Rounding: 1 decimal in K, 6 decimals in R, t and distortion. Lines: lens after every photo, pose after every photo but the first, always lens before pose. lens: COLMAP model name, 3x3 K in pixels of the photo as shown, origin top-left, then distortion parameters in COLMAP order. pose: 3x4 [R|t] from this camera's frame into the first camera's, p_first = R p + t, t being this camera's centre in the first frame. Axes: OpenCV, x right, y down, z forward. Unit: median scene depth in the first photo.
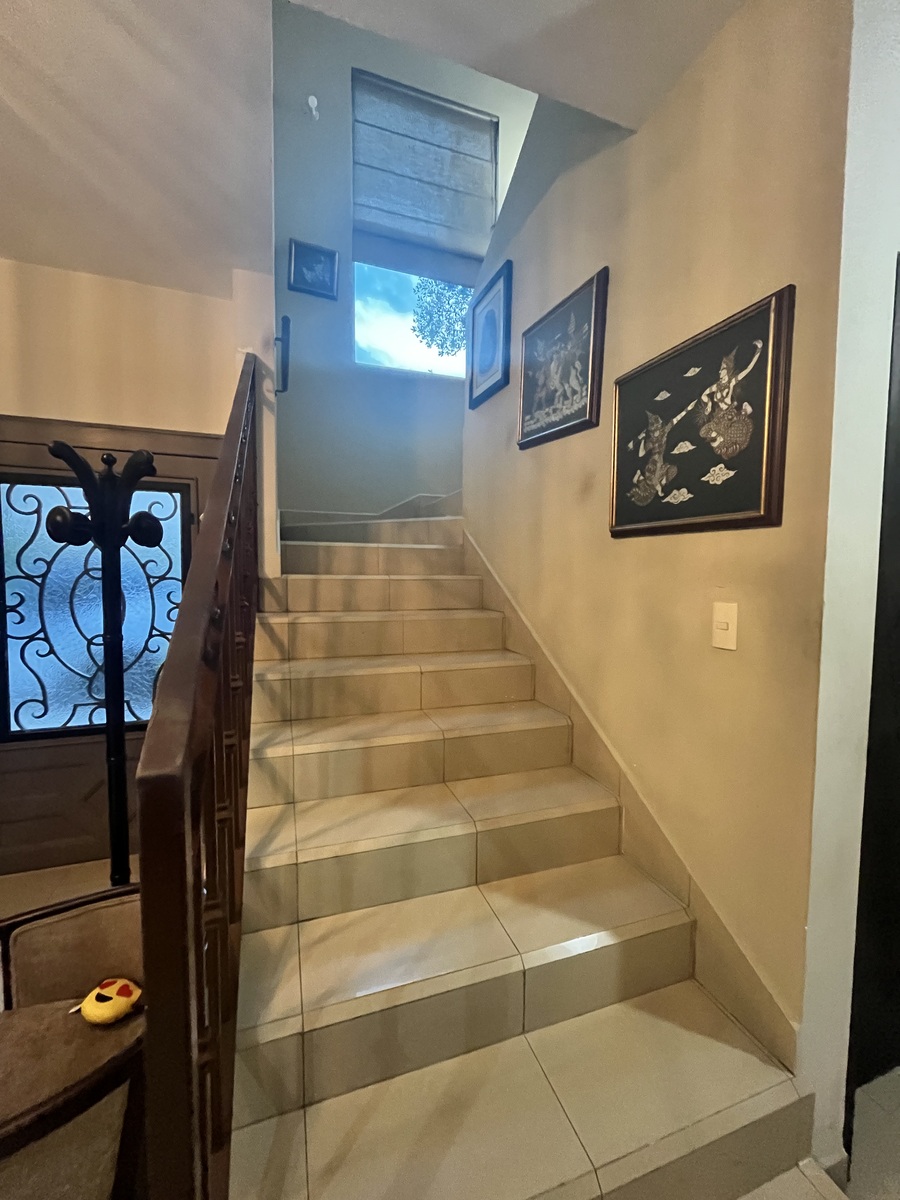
lens RADIAL K [[490.1, 0, 450.0], [0, 490.1, 600.0], [0, 0, 1]] dist [-0.001757, 0.000020]
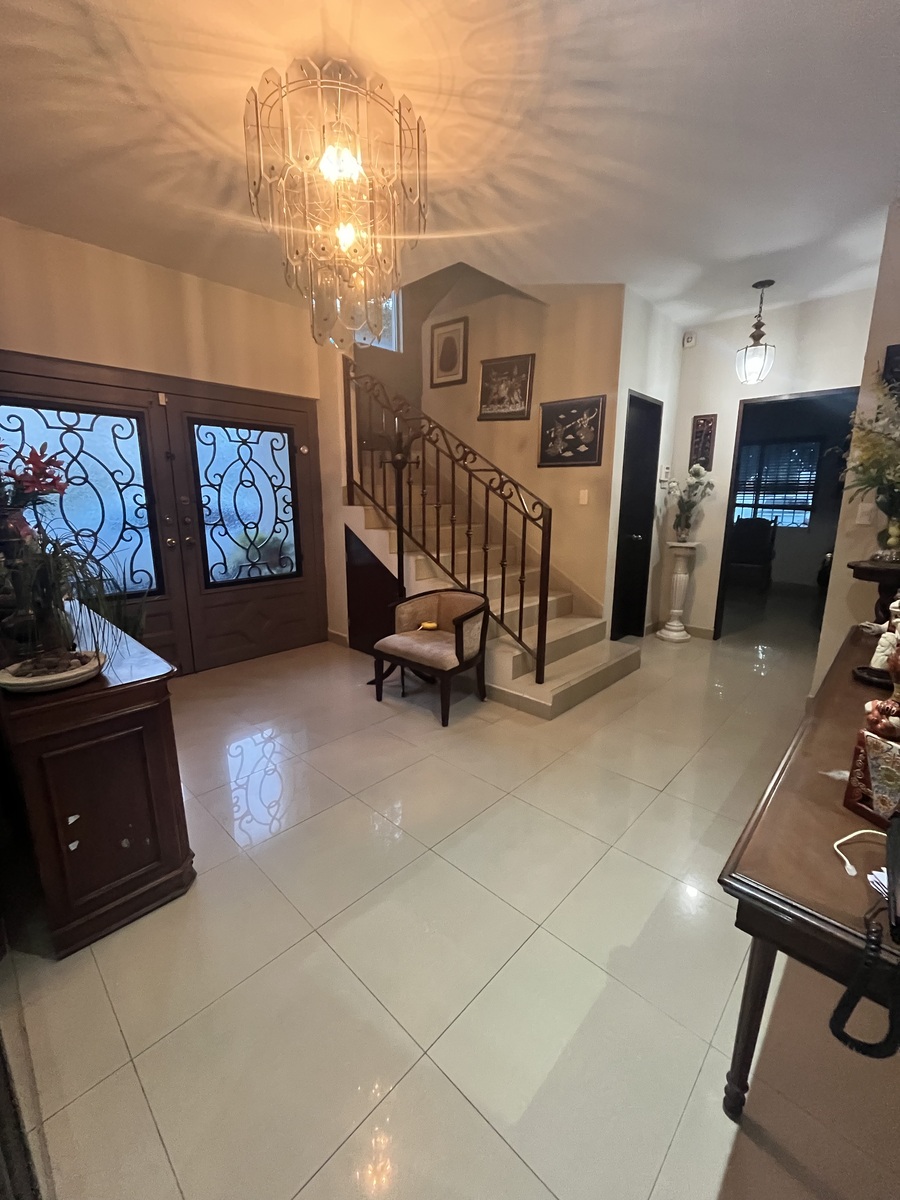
lens RADIAL K [[490.1, 0, 450.0], [0, 490.1, 600.0], [0, 0, 1]] dist [-0.001757, 0.000020]
pose [[0.892330, -0.101837, 0.439746, -1.023251], [0.033591, 0.986498, 0.160293, 0.103338], [-0.450132, -0.128263, 0.883702, -0.917286]]
